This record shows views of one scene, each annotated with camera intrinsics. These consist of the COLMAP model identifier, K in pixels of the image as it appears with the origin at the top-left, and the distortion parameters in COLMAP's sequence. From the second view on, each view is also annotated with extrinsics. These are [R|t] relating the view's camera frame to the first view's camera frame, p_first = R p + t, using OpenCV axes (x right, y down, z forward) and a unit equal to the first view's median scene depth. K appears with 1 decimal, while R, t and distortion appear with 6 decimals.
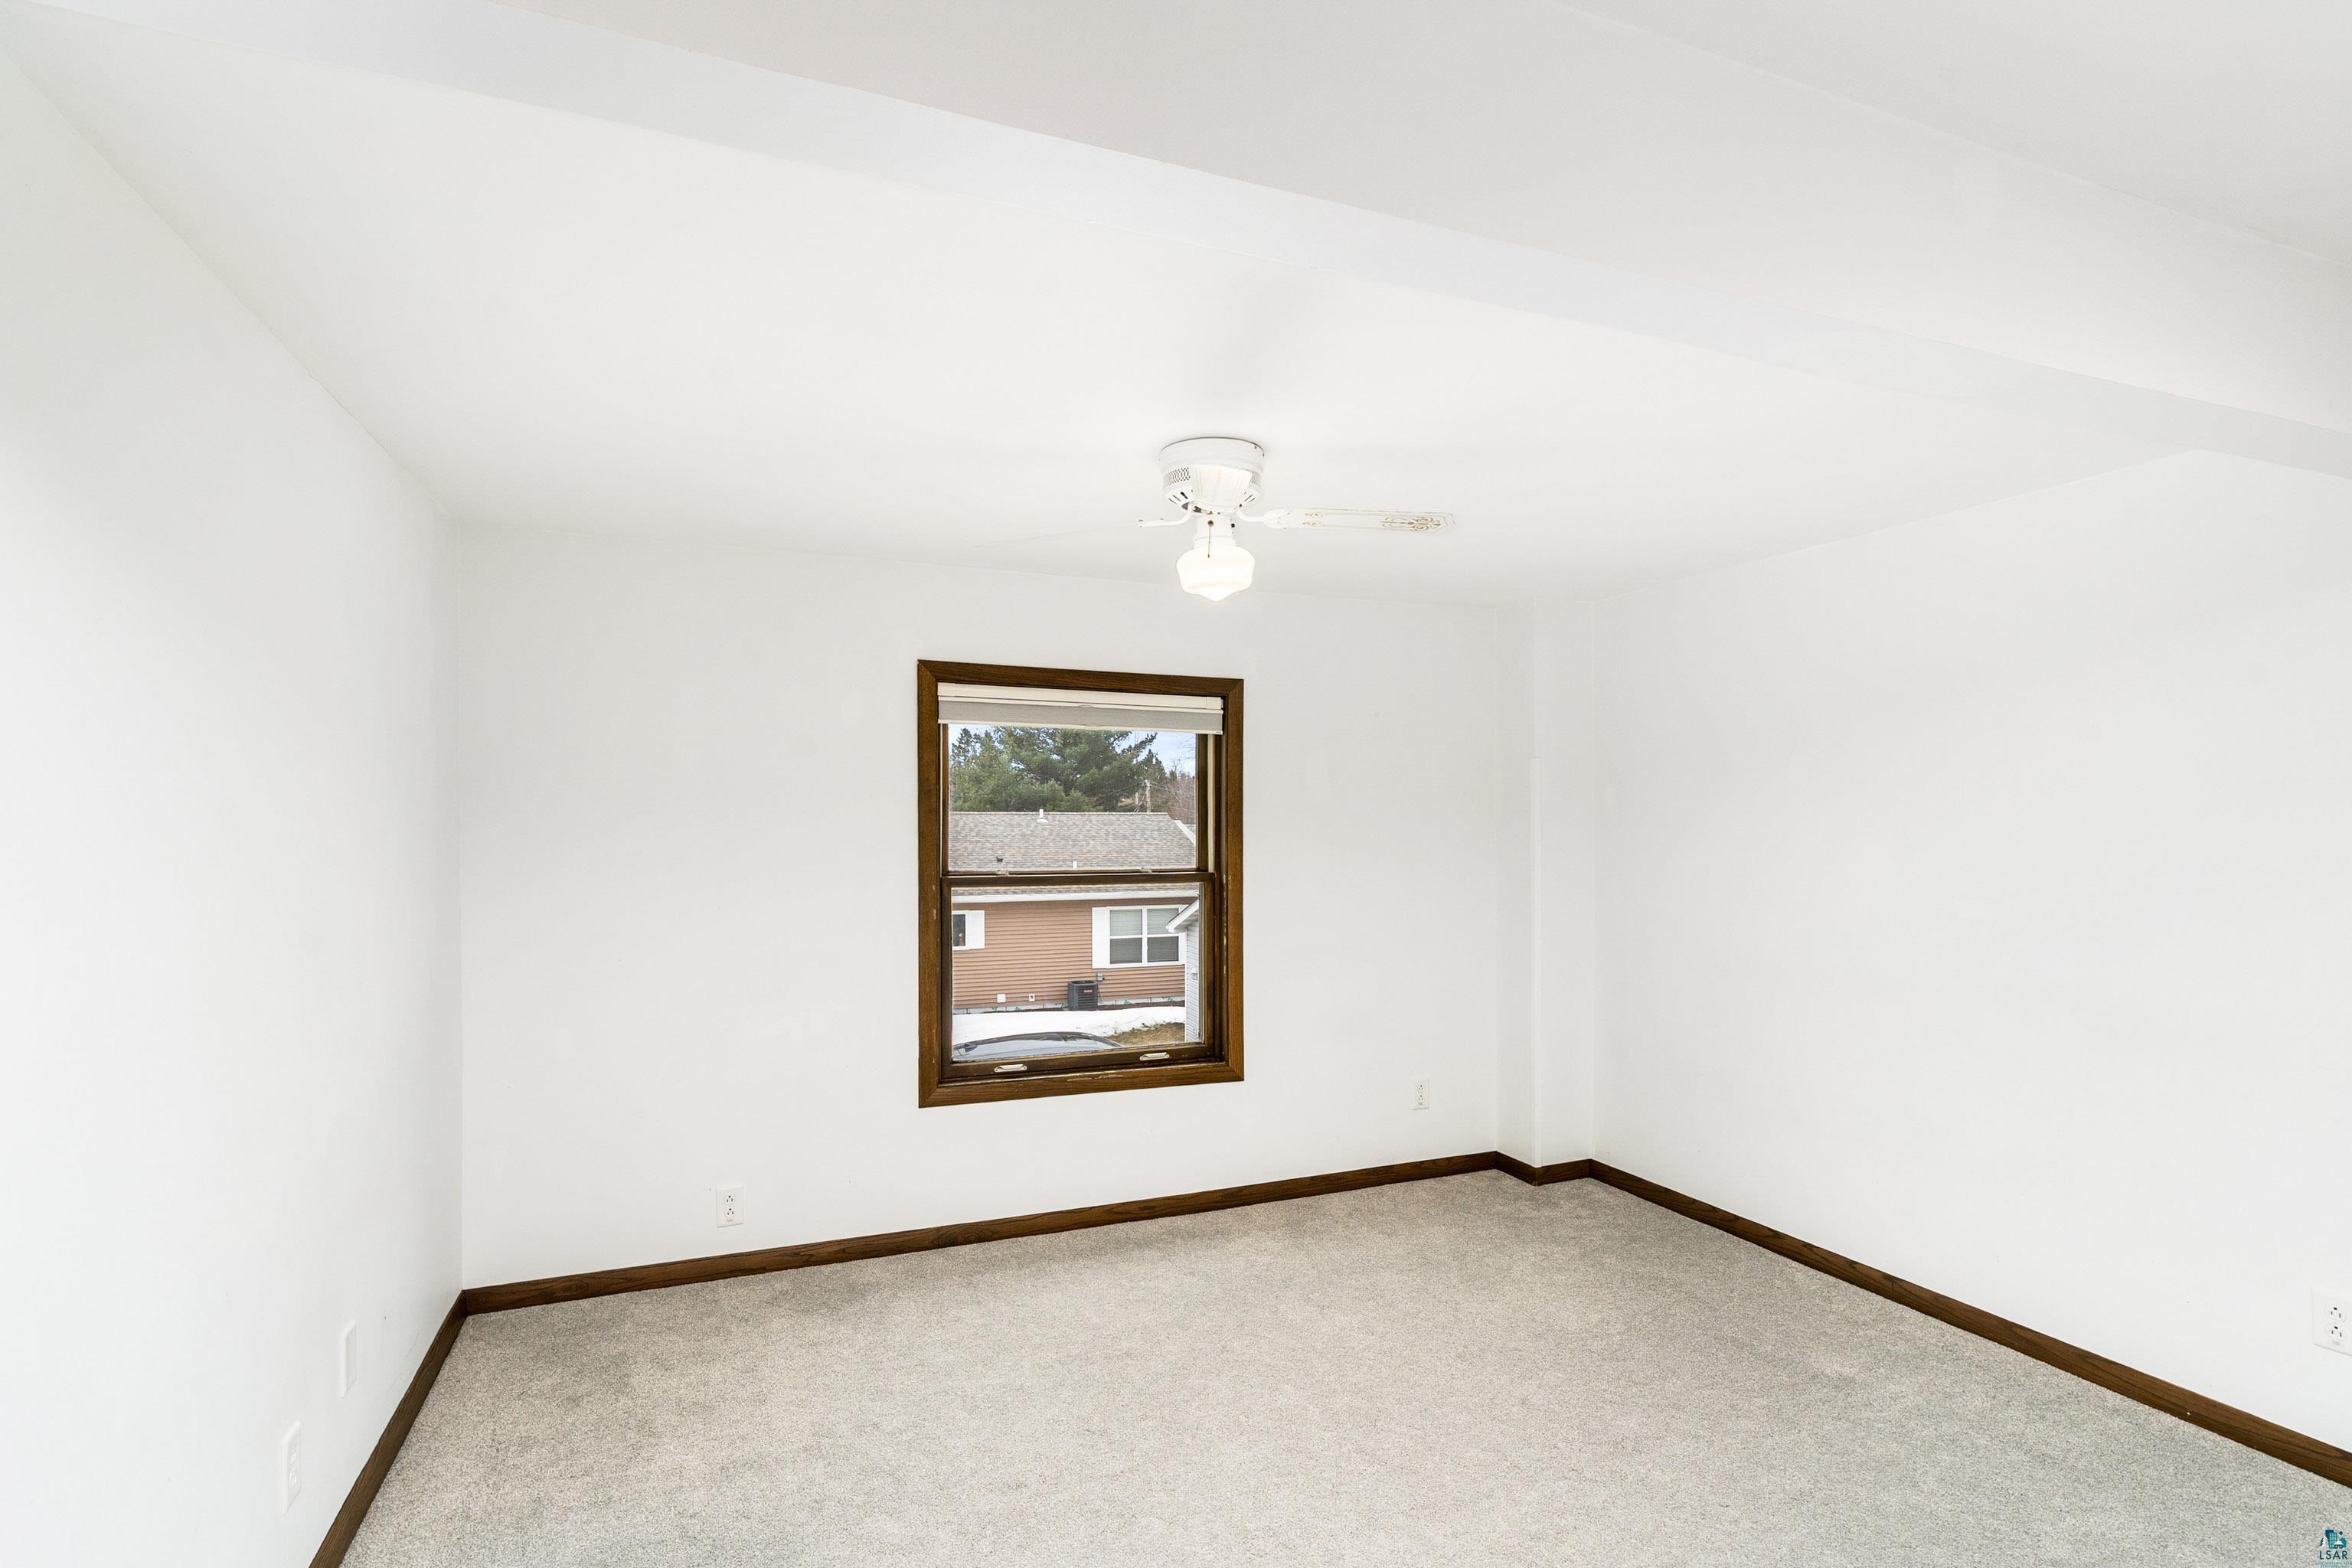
lens RADIAL K [[1090.8, 0, 1174.3], [0, 1090.8, 848.4], [0, 0, 1]] dist [-0.001619, -0.000022]
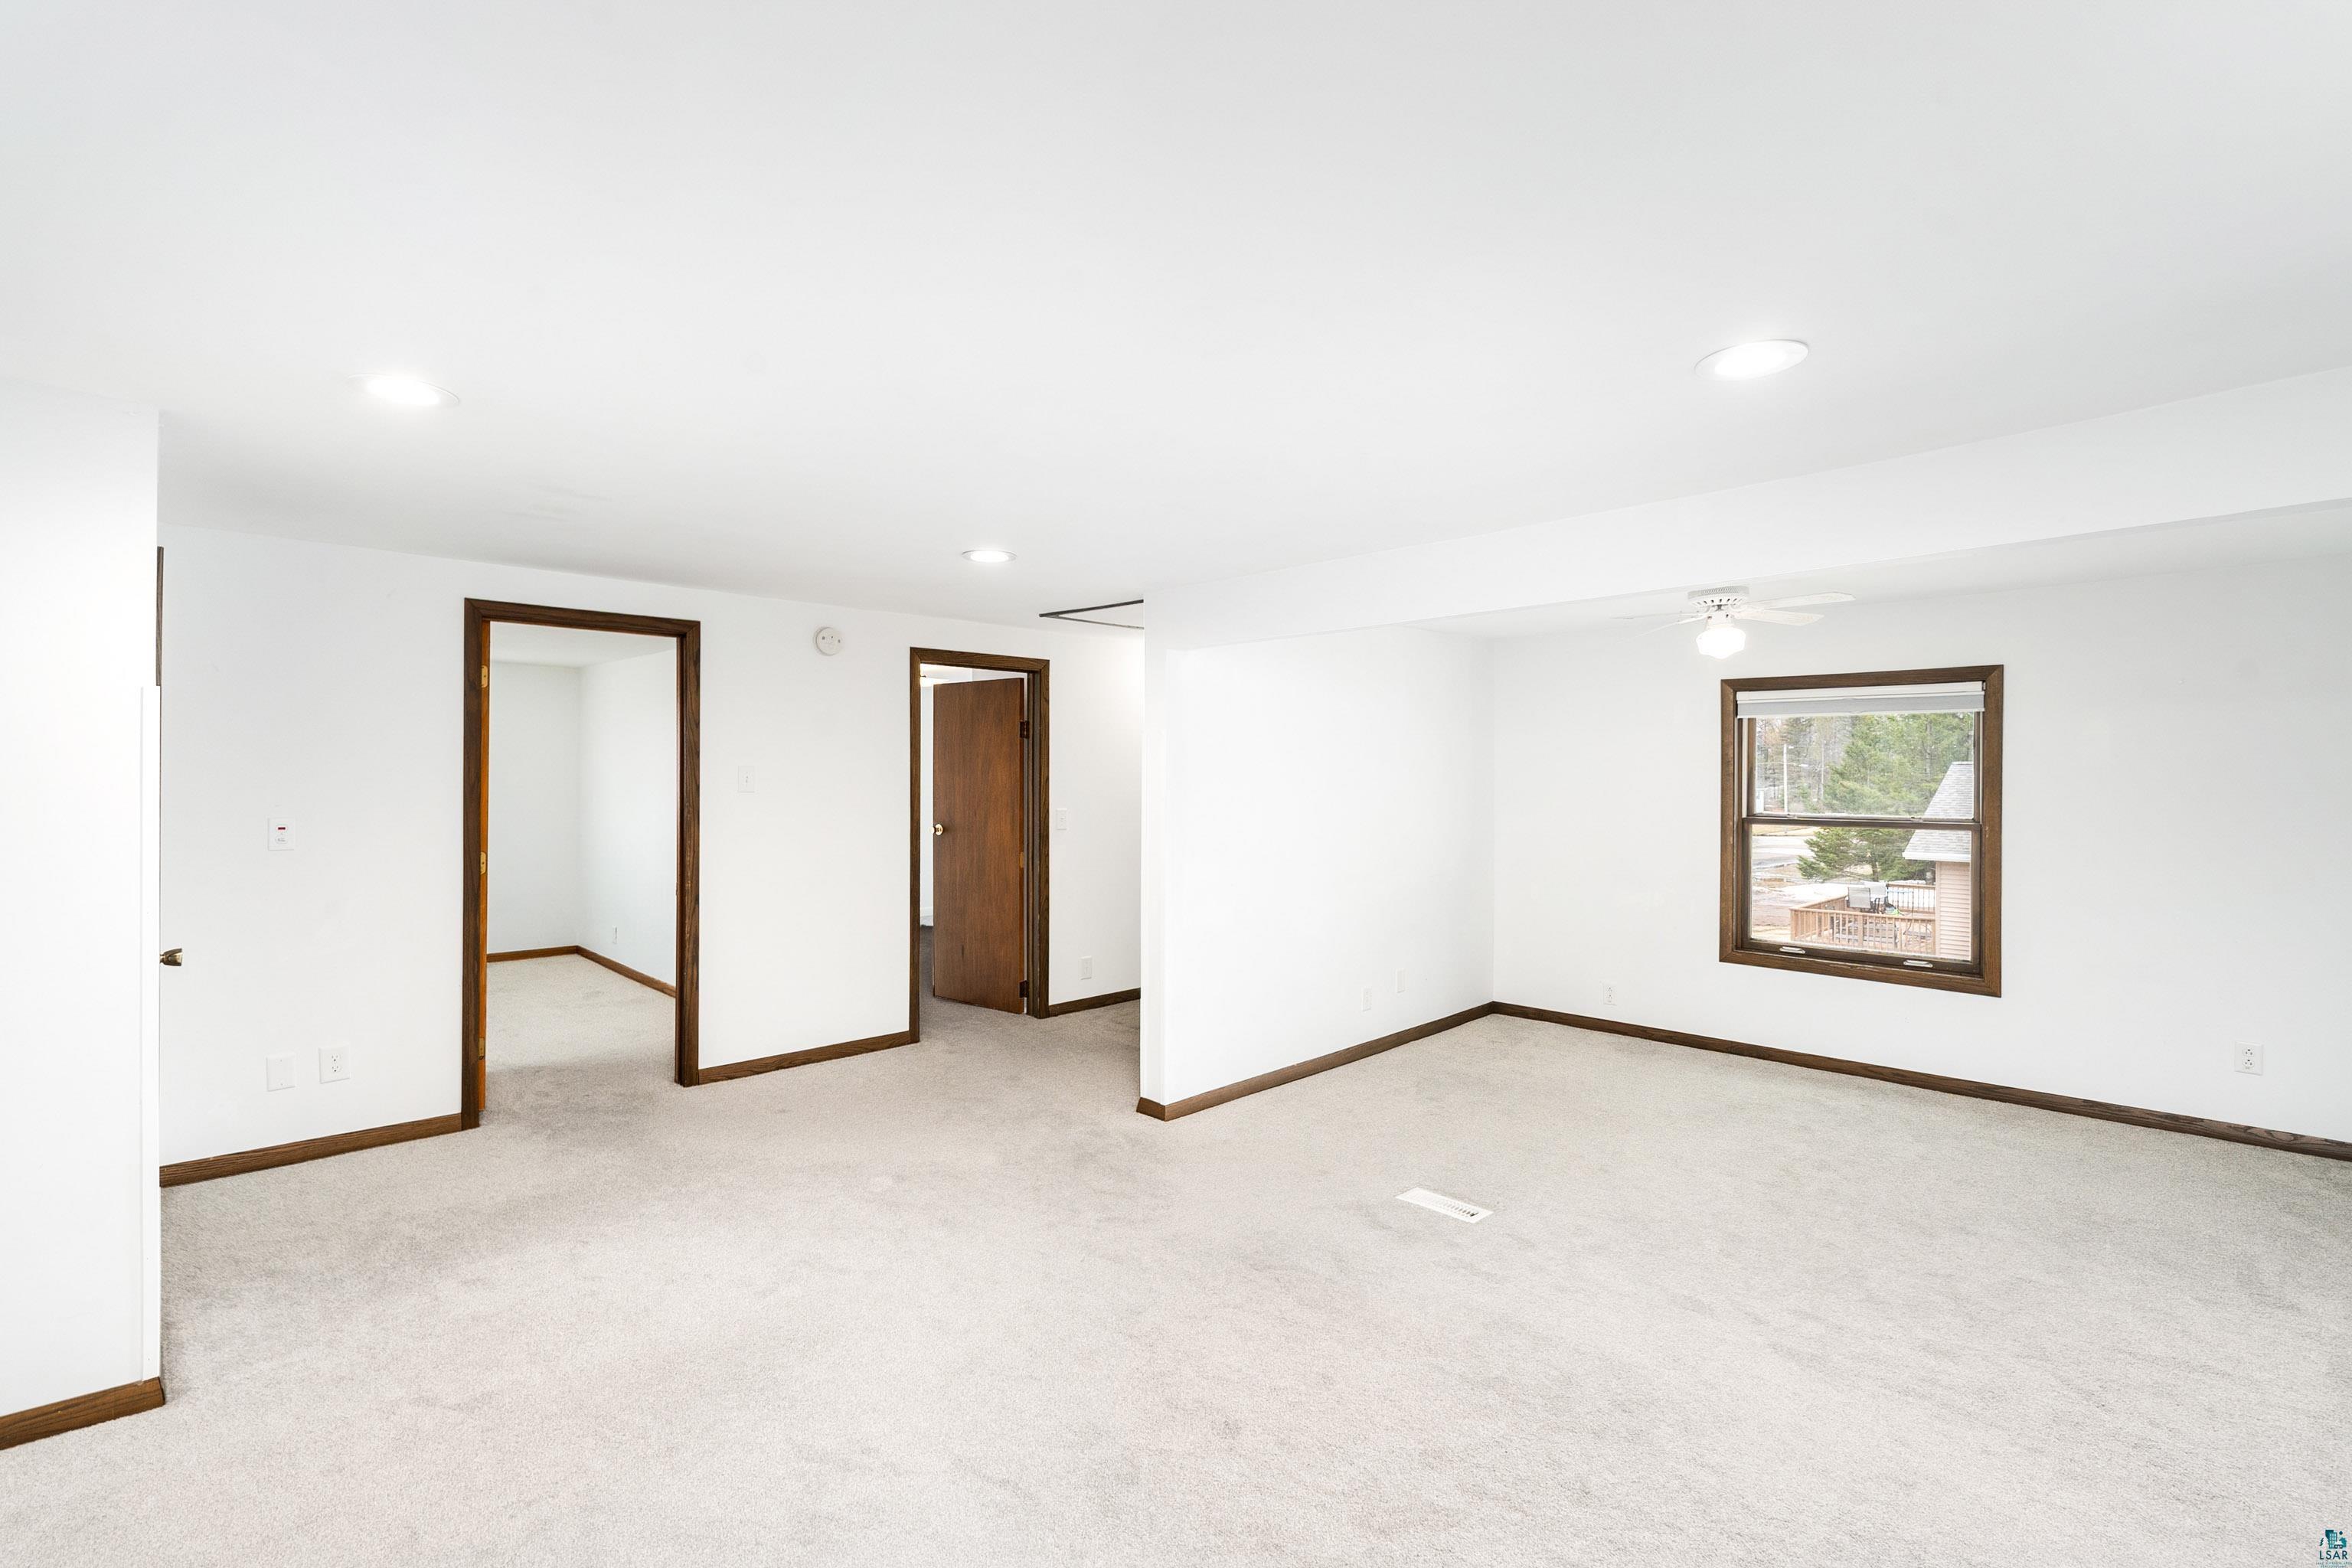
lens RADIAL K [[1067.0, 0, 1180.9], [0, 1067.0, 761.5], [0, 0, 1]] dist [-0.002502, 0.000377]
pose [[0.390532, -0.010194, -0.920533, 0.835440], [-0.011038, 0.999815, -0.015755, -0.020006], [0.920523, 0.016314, 0.390347, -0.314928]]
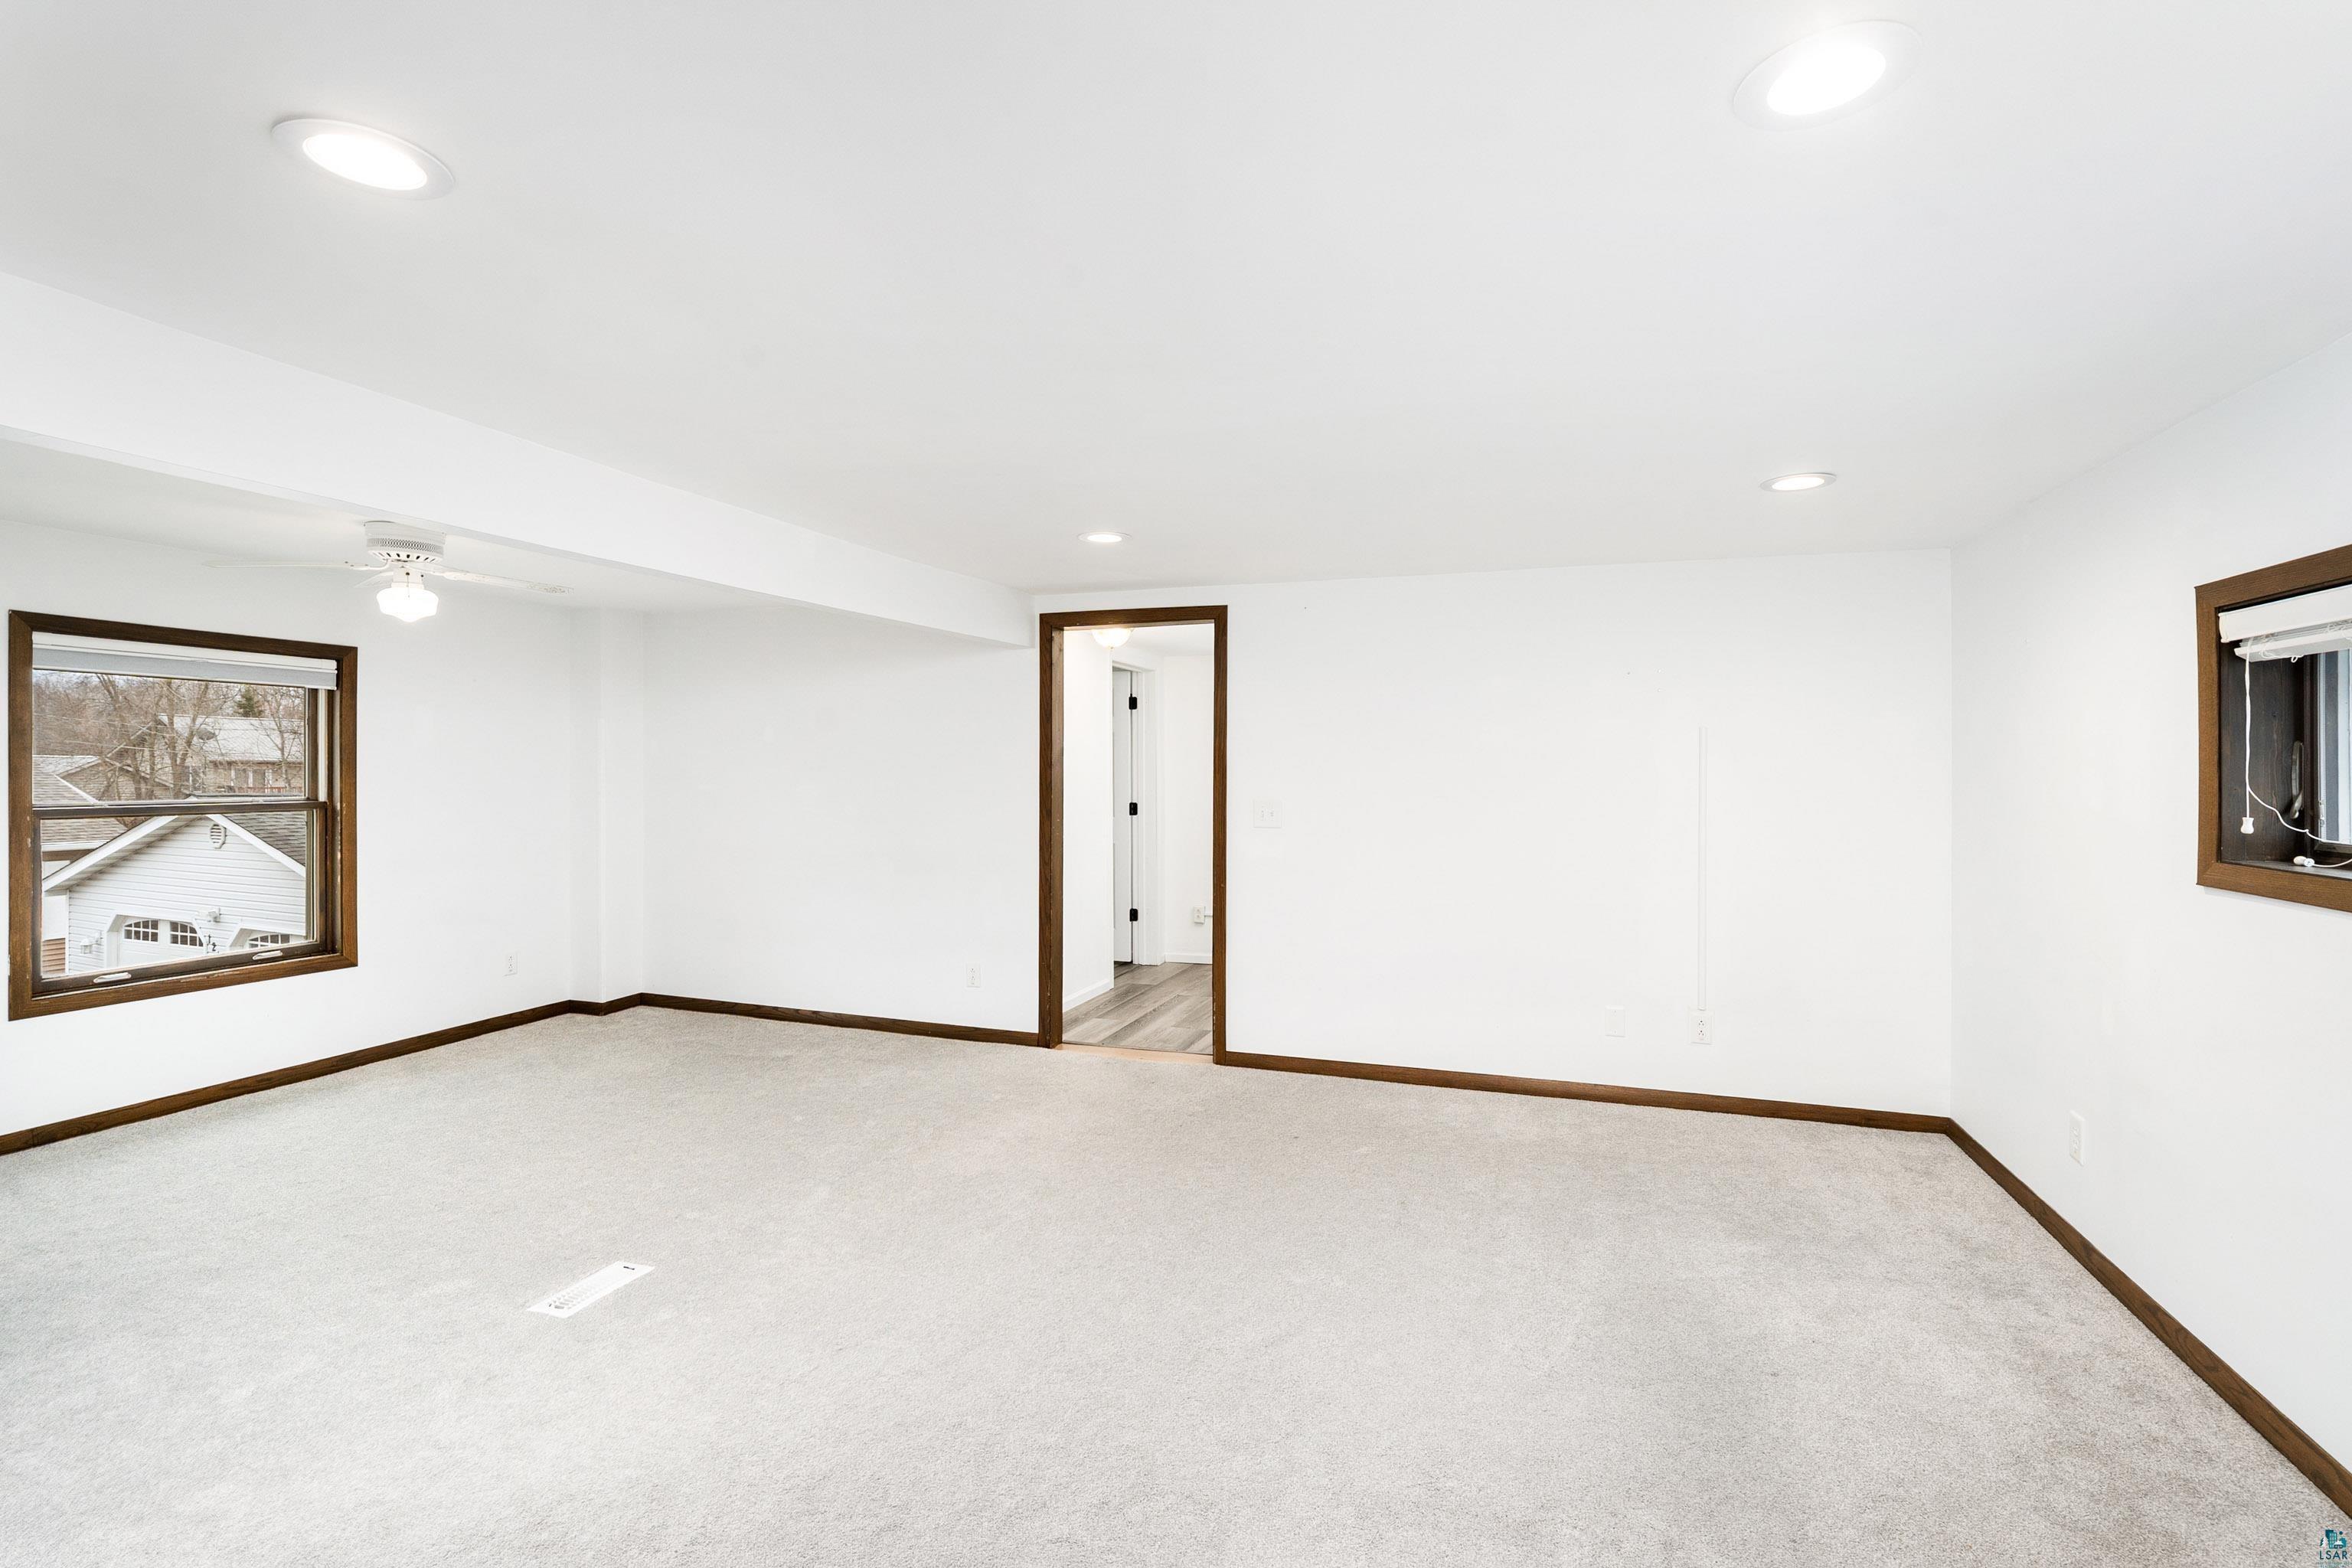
lens RADIAL K [[1067.0, 0, 1180.9], [0, 1067.0, 761.5], [0, 0, 1]] dist [-0.002502, 0.000377]
pose [[0.652567, 0.009271, 0.757674, -0.259613], [0.003706, 0.999874, -0.015427, -0.000948], [-0.757722, 0.012875, 0.652451, -0.543957]]
